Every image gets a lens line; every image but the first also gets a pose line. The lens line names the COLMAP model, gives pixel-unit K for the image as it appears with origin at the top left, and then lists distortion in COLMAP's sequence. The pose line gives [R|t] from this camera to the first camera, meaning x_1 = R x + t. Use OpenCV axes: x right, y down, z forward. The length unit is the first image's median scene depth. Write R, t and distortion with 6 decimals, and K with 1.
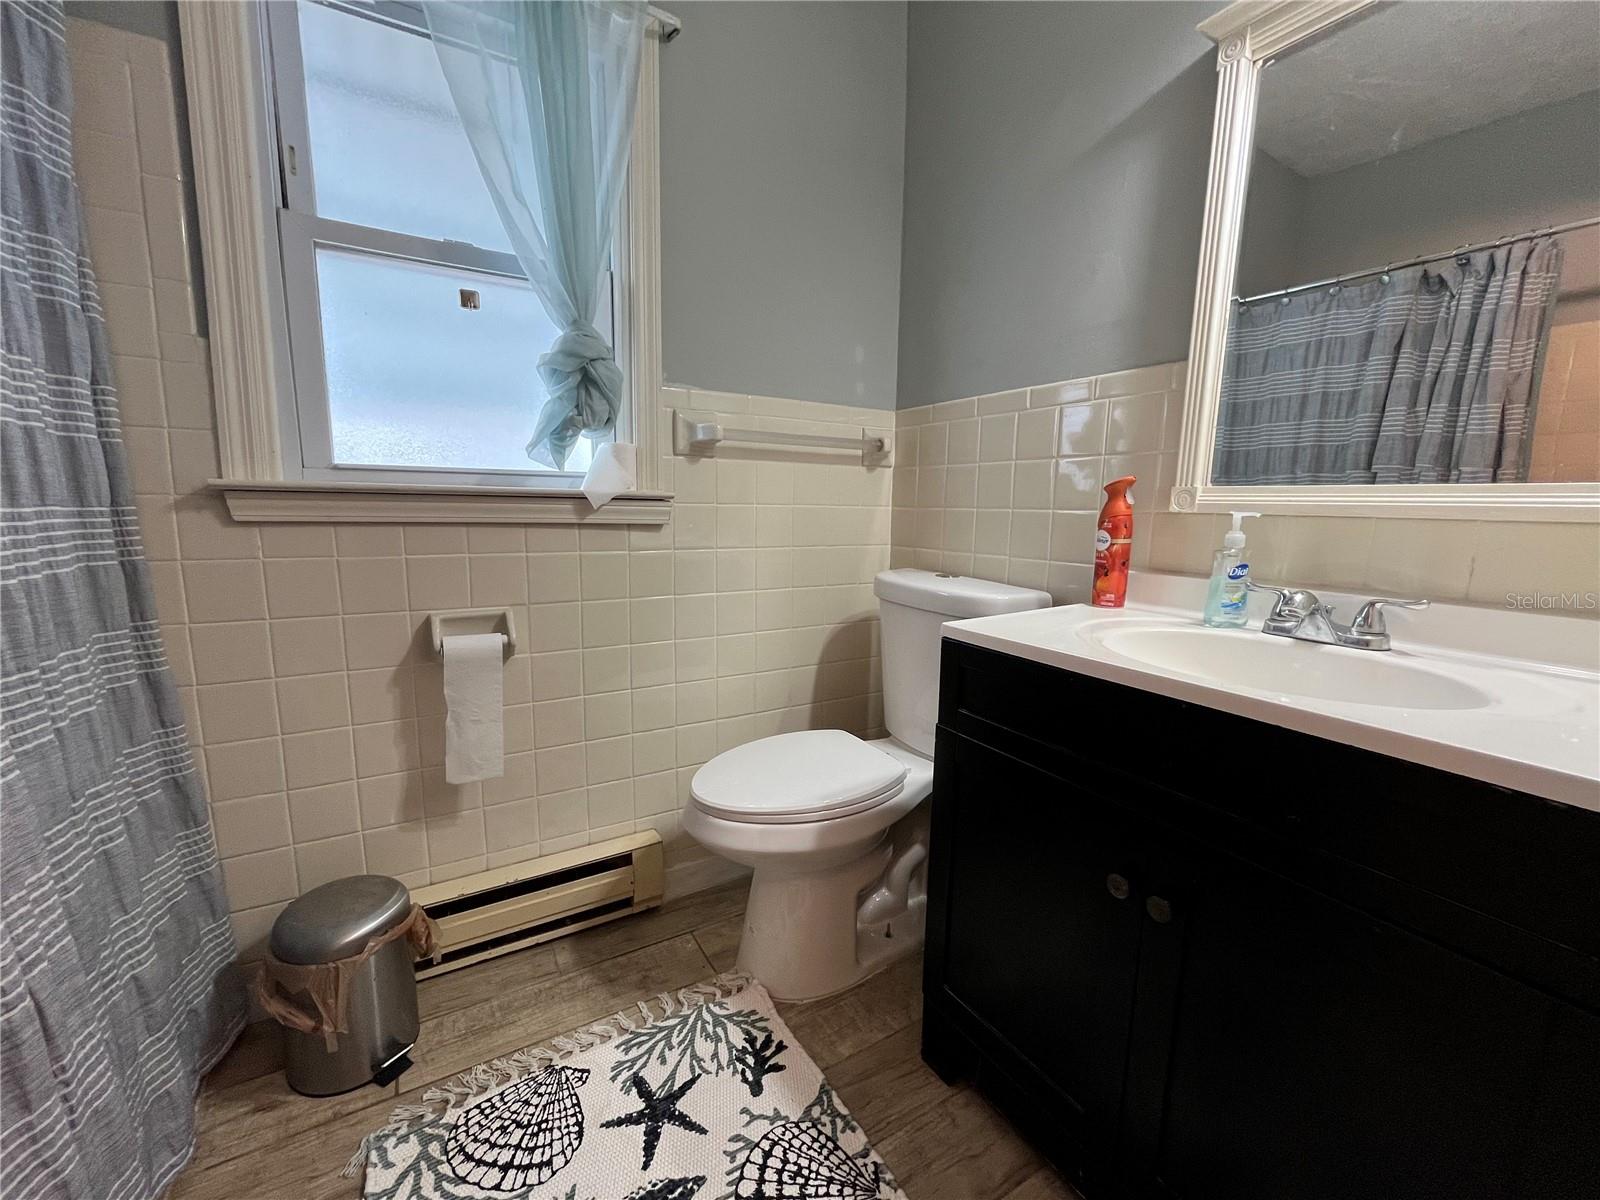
lens RADIAL K [[648.5, 0, 798.9], [0, 648.5, 599.5], [0, 0, 1]] dist [-0.001472, -0.000643]
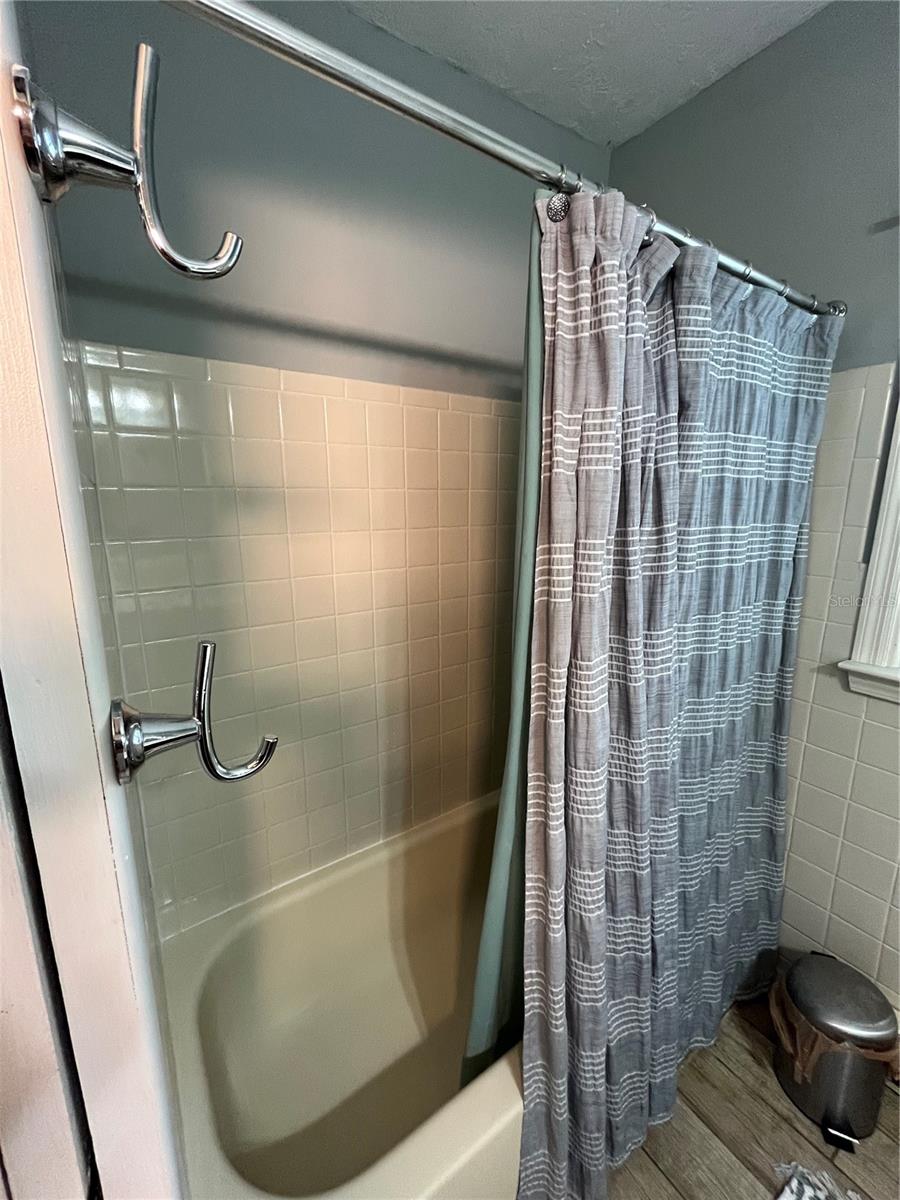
lens RADIAL K [[486.4, 0, 449.9], [0, 486.4, 597.3], [0, 0, 1]] dist [-0.001472, -0.000643]
pose [[0.062020, 0.178511, -0.981981, 0.074553], [-0.146402, 0.974860, 0.167970, -0.388126], [0.987279, 0.133347, 0.086596, 0.028452]]
